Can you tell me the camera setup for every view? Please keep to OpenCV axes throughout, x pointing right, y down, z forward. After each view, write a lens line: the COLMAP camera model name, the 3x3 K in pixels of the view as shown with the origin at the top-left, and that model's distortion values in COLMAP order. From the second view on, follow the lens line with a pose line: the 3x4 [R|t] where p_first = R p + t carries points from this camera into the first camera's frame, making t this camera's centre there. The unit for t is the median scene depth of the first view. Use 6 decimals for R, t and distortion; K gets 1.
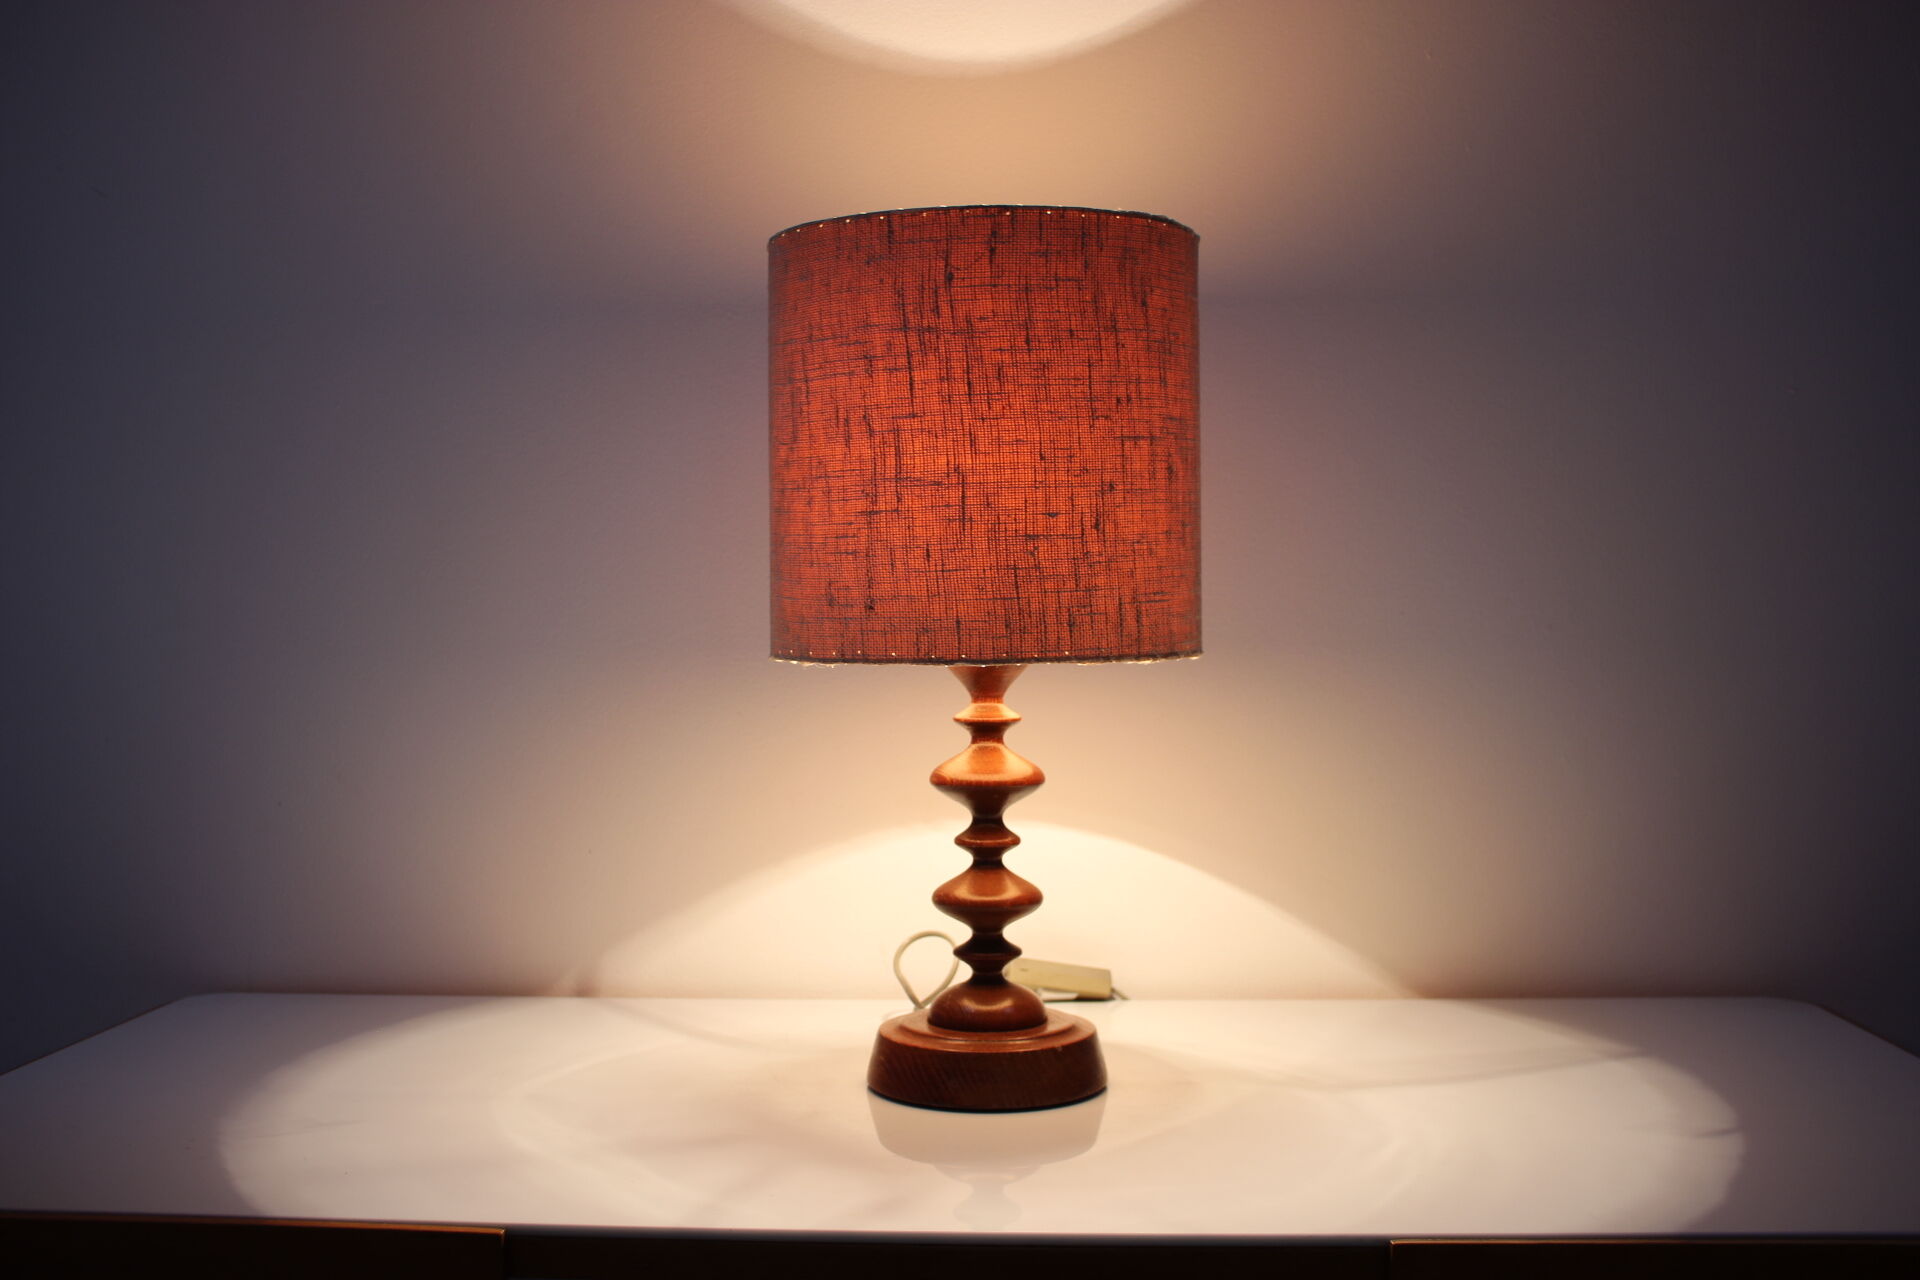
lens RADIAL K [[1961.9, 0, 963.9], [0, 1961.9, 642.7], [0, 0, 1]] dist [-0.075668, 0.000000]
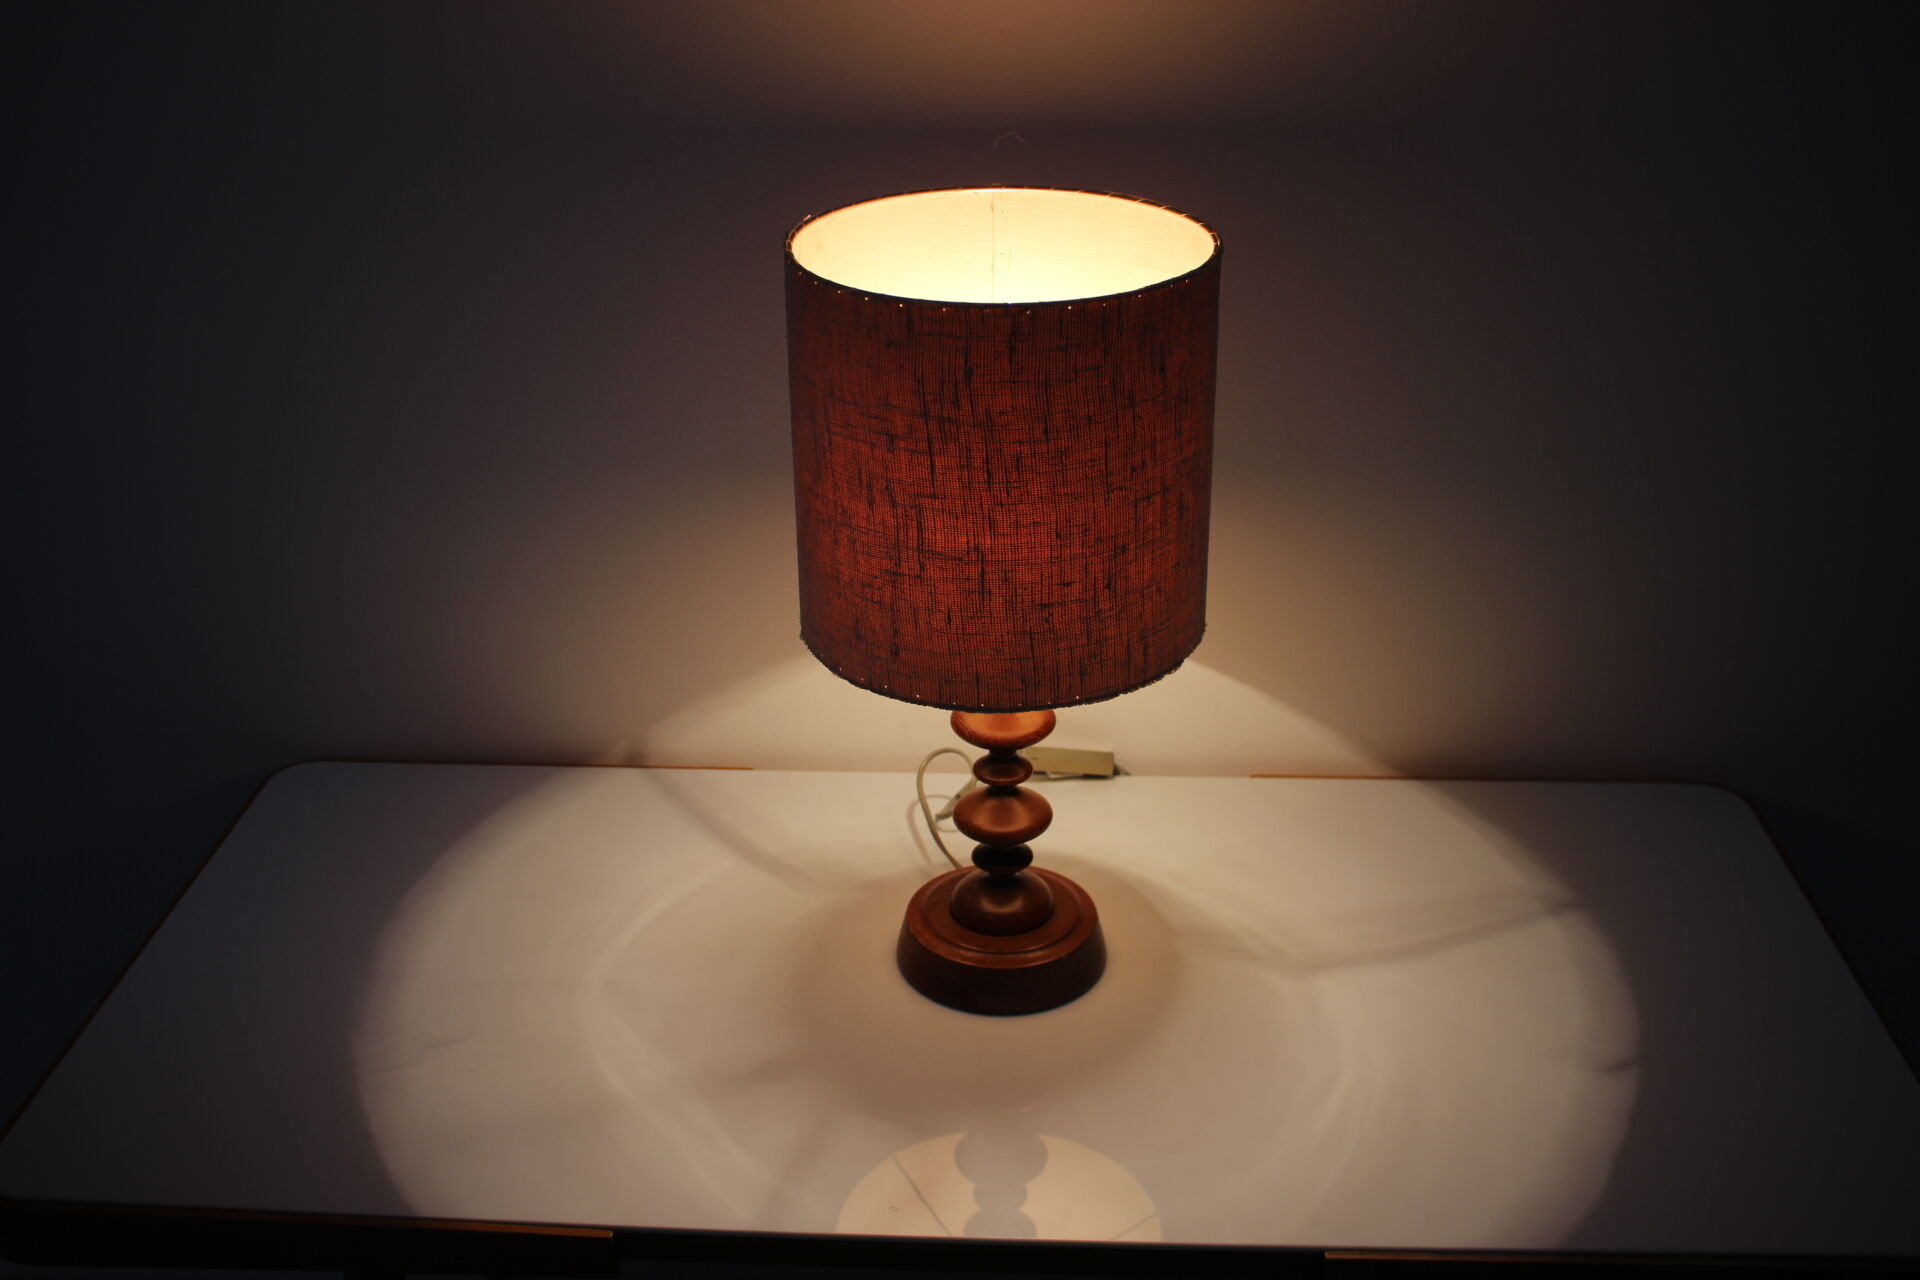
lens RADIAL K [[1961.9, 0, 959.5], [0, 1961.9, 644.9], [0, 0, 1]] dist [-0.075668, 0.000000]
pose [[0.999971, 0.000170, -0.007591, -0.004642], [0.003028, 0.907878, 0.419224, -0.476093], [0.006963, -0.419235, 0.907851, 0.027338]]
